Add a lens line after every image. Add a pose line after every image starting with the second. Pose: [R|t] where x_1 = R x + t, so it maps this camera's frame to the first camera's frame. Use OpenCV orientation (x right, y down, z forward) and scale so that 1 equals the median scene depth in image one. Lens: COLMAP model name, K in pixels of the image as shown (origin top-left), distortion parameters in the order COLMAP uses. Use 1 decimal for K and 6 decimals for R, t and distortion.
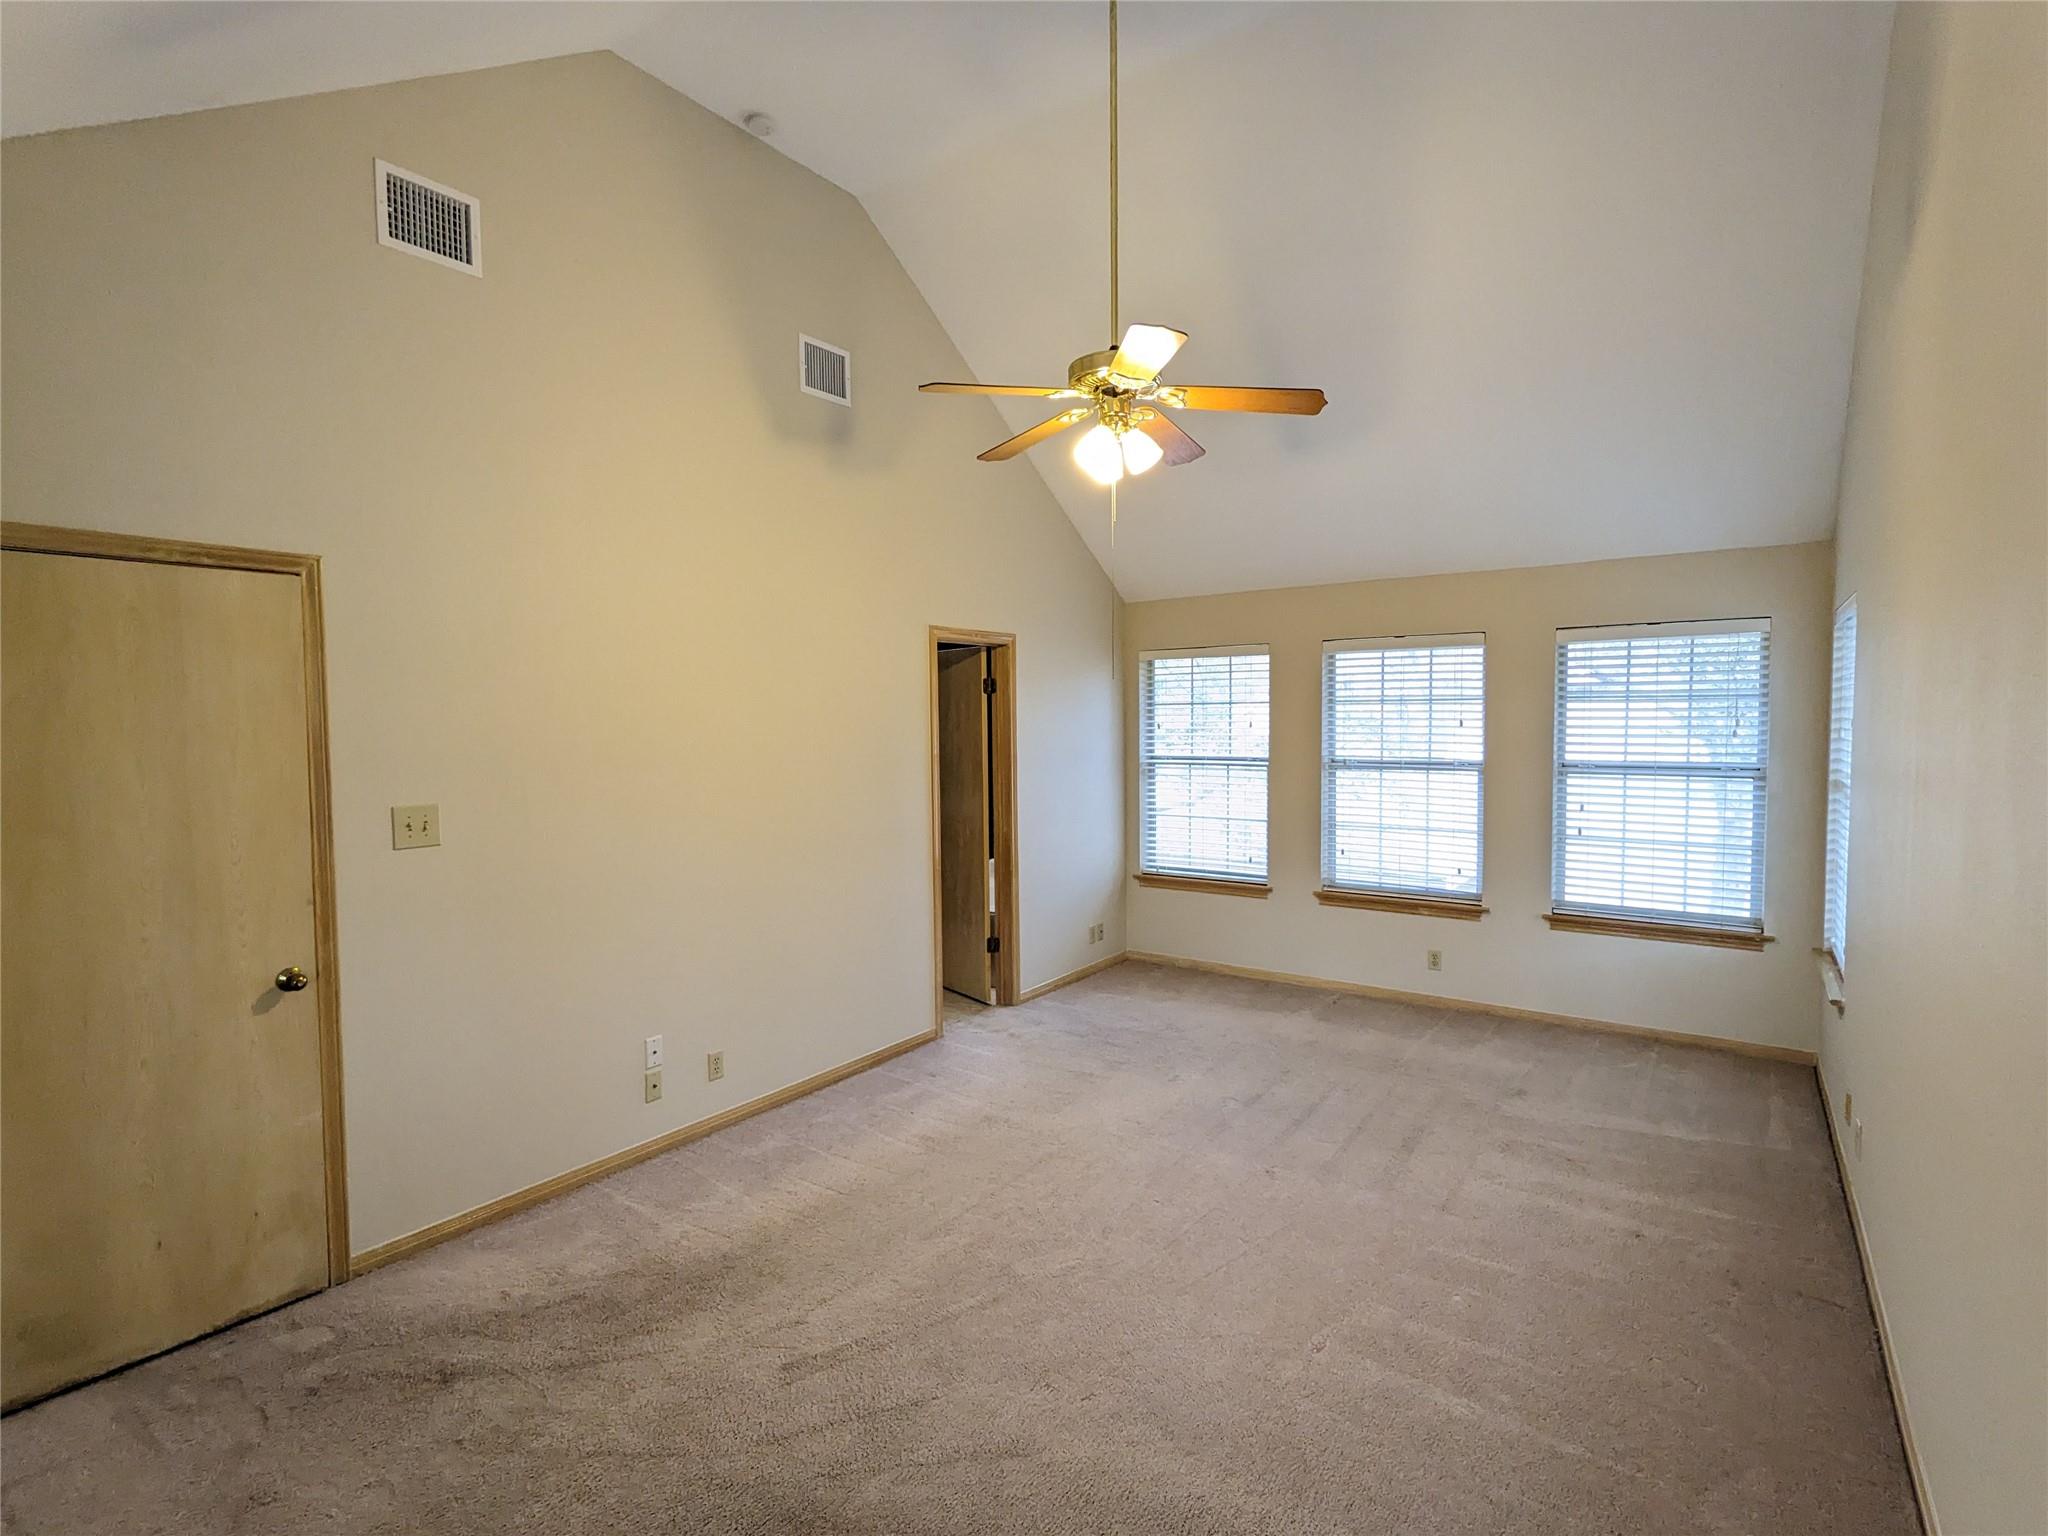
lens RADIAL K [[984.0, 0, 1025.0], [0, 984.0, 757.5], [0, 0, 1]] dist [0.000051, 0.000016]
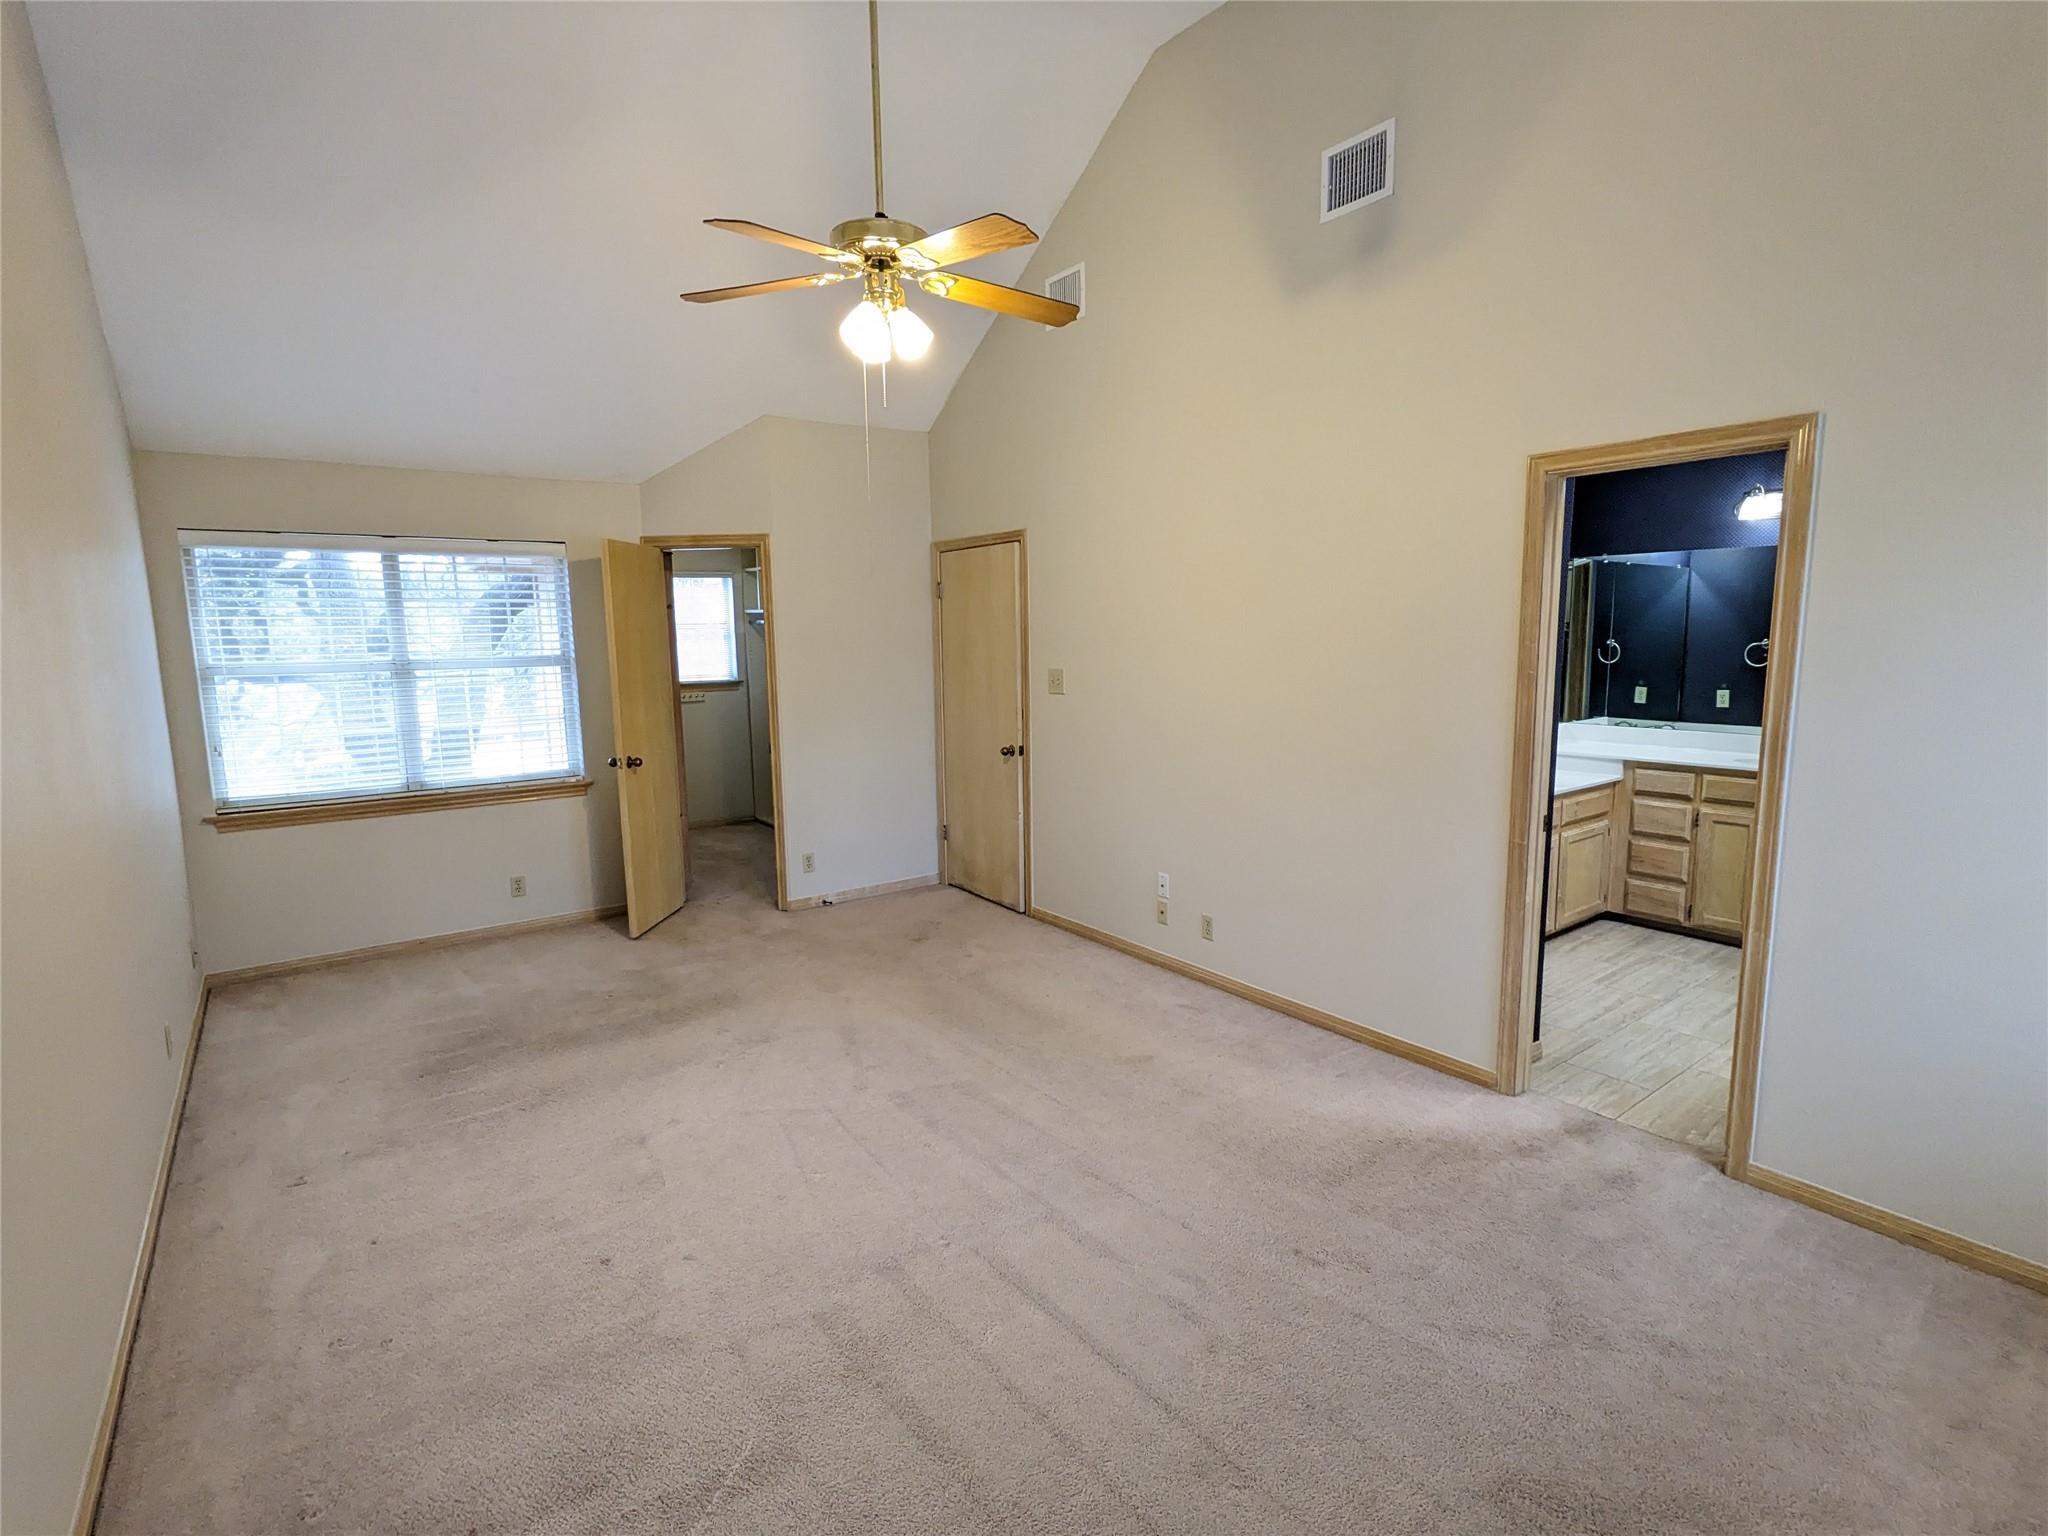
lens RADIAL K [[992.0, 0, 1024.0], [0, 992.0, 768.0], [0, 0, 1]] dist [0.000126, -0.000167]
pose [[-0.296066, 0.144429, -0.944185, 0.644156], [-0.021985, 0.987210, 0.157904, -0.031577], [0.954914, 0.067508, -0.289104, 0.912175]]
